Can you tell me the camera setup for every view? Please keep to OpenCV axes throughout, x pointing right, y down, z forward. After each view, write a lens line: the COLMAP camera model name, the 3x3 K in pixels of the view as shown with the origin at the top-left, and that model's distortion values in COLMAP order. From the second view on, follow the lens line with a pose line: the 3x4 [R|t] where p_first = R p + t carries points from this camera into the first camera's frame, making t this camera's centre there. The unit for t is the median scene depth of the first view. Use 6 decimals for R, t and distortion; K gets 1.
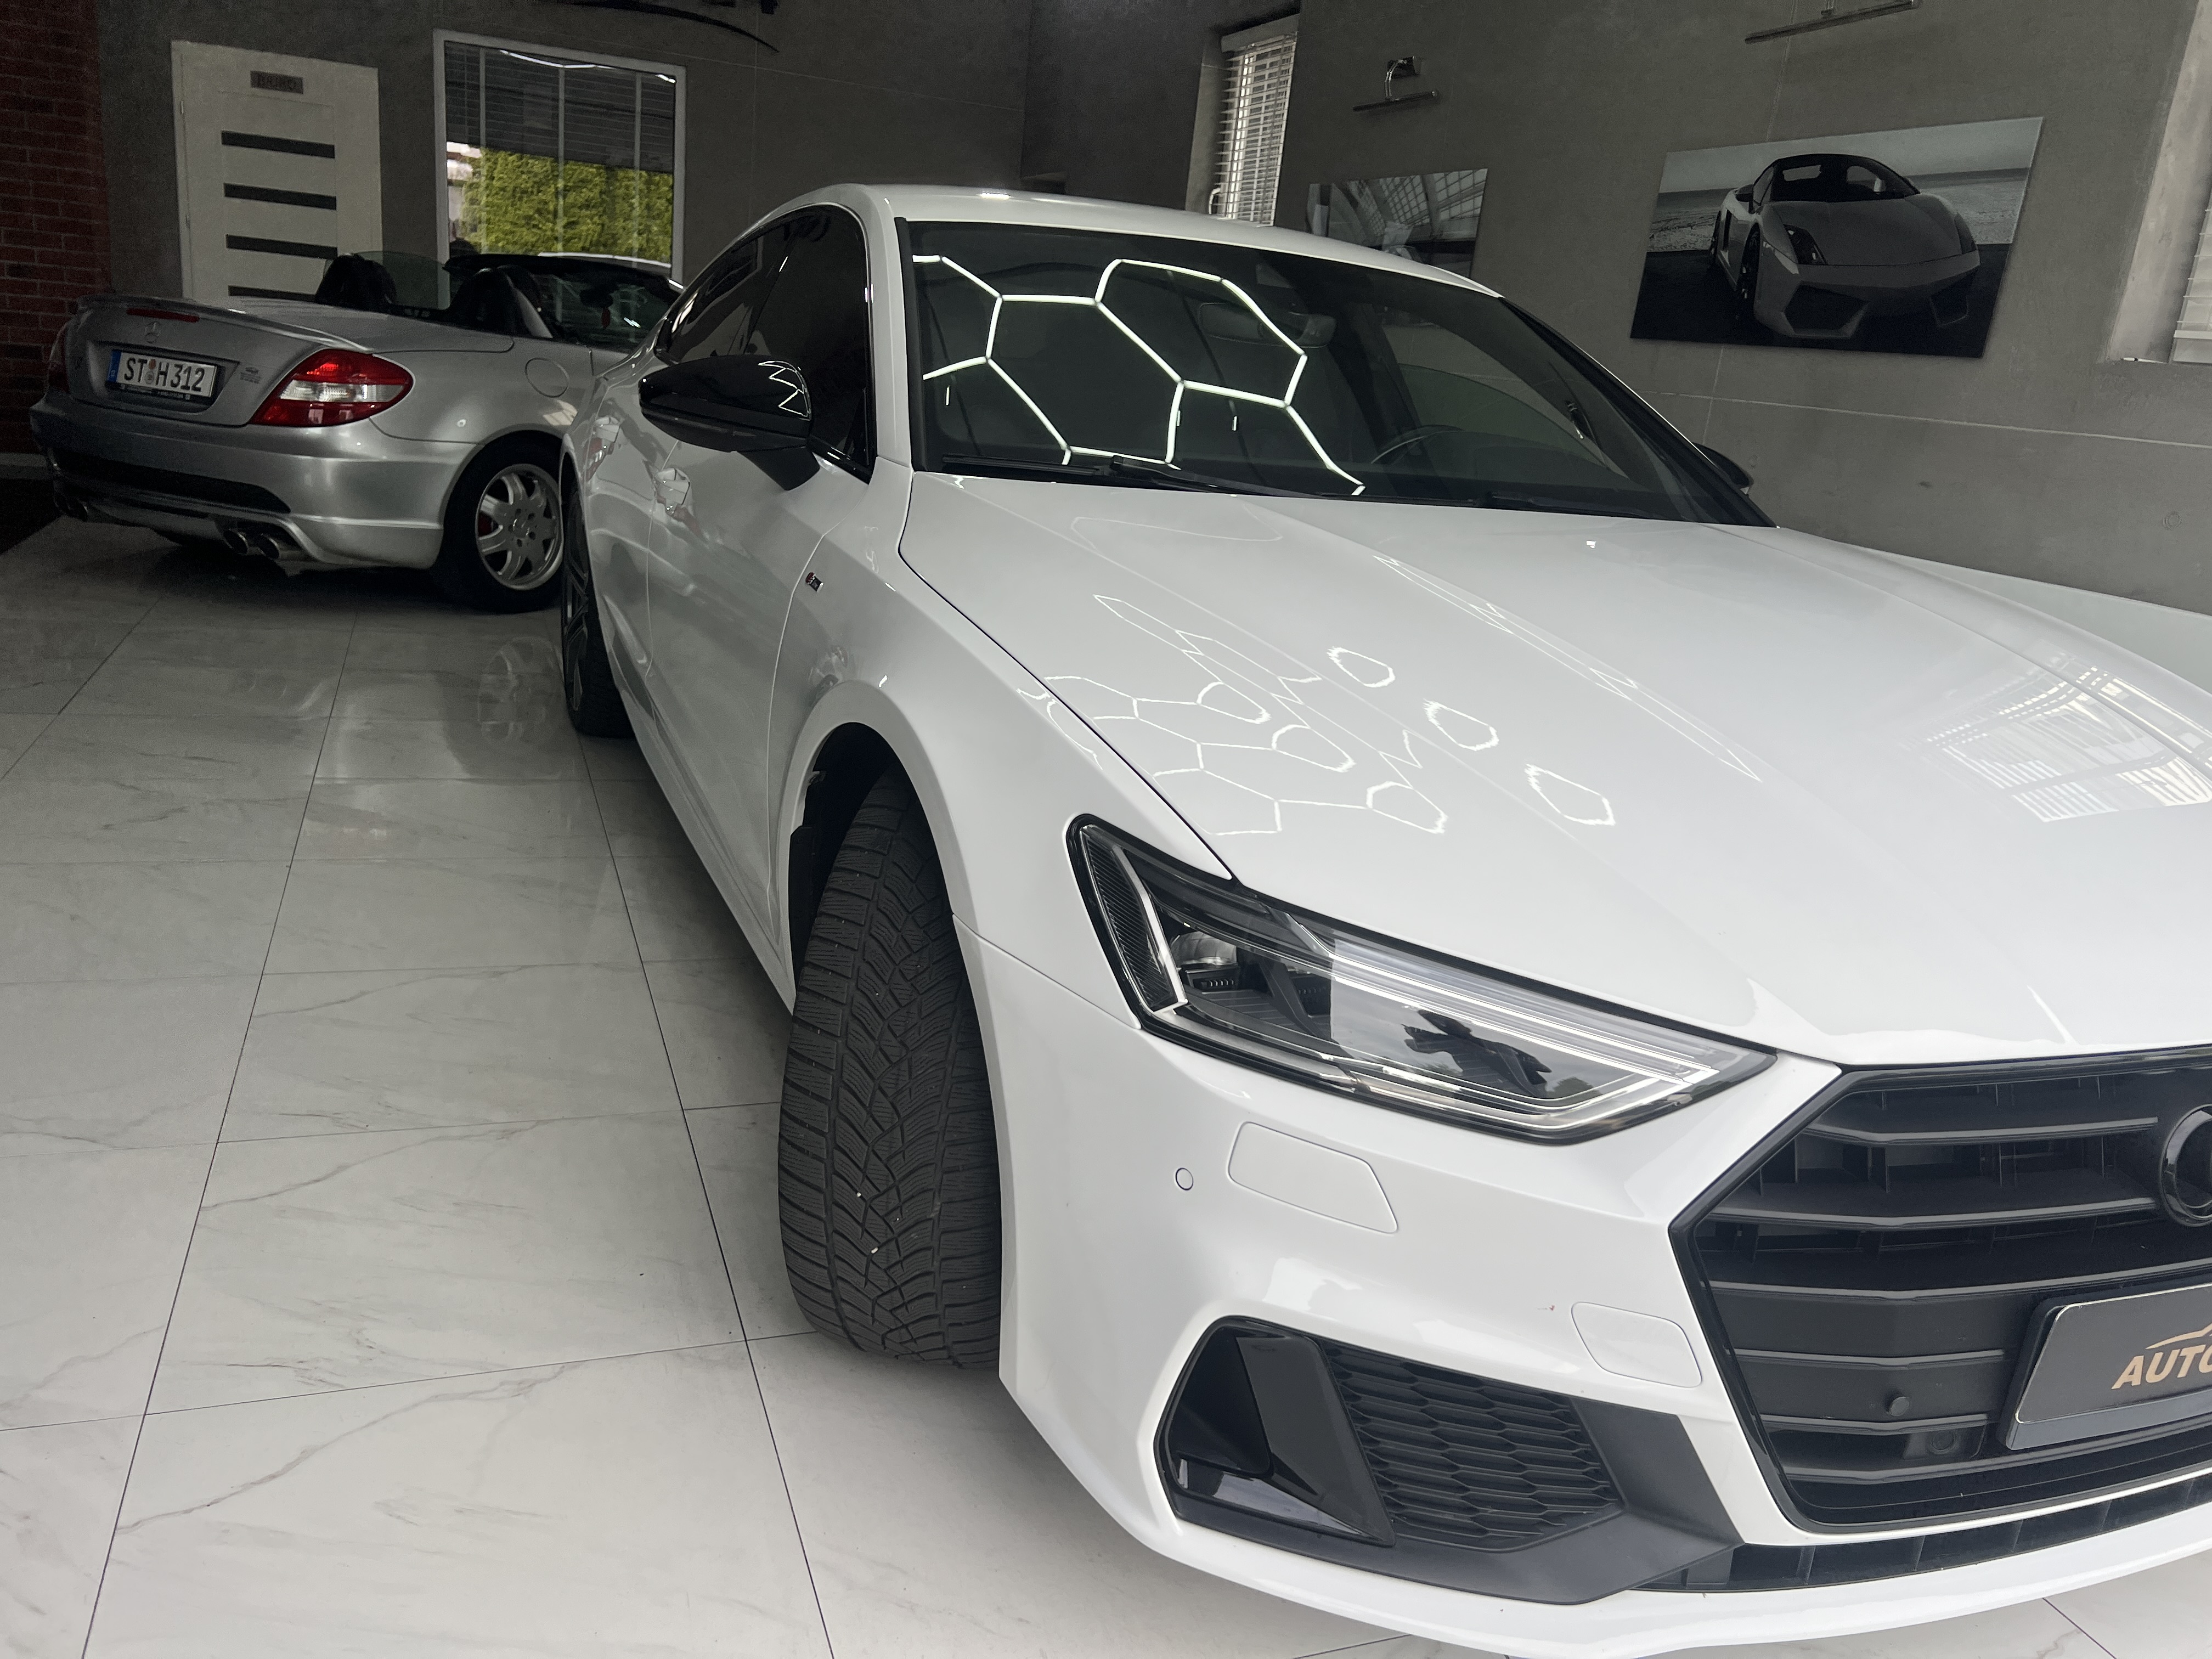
lens RADIAL K [[1678.4, 0, 1109.5], [0, 1678.4, 832.1], [0, 0, 1]] dist [0.013438, -0.019497]
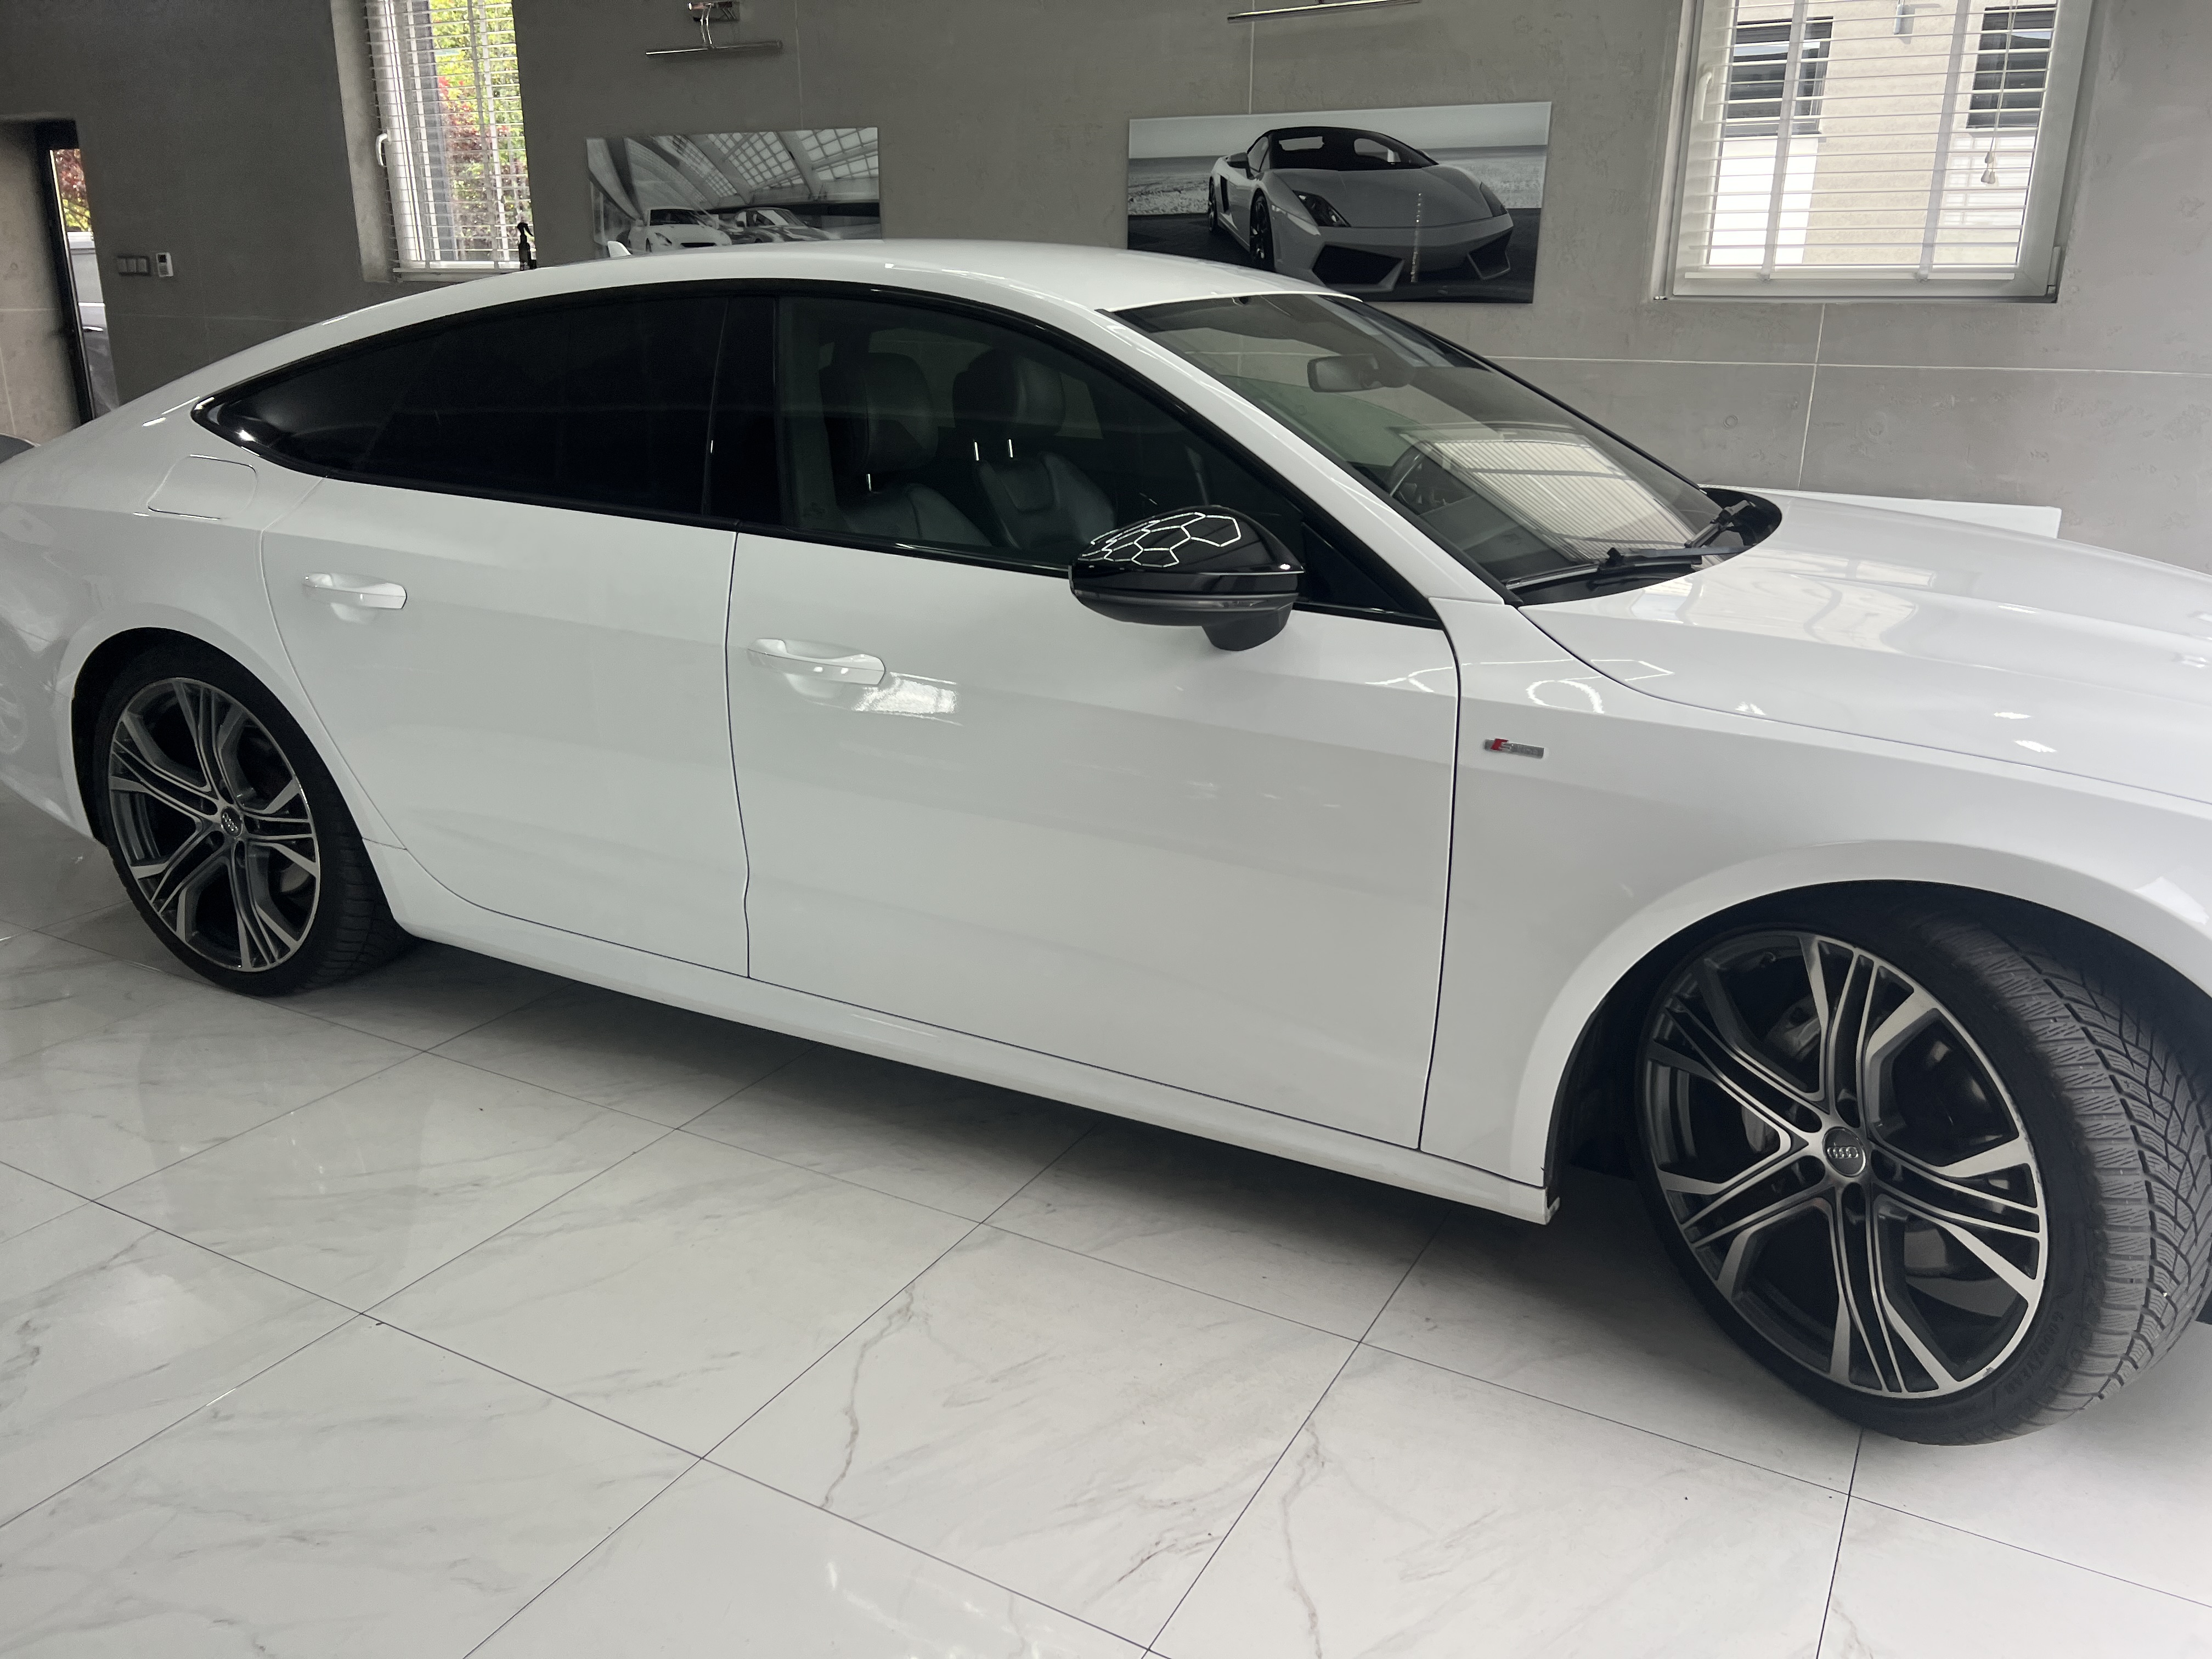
lens RADIAL K [[1678.4, 0, 1111.0], [0, 1678.4, 826.1], [0, 0, 1]] dist [0.013438, -0.019497]
pose [[0.757772, -0.286330, 0.586342, -0.448197], [0.245585, 0.957657, 0.150269, -0.150333], [-0.604541, 0.030127, 0.796004, 0.194366]]
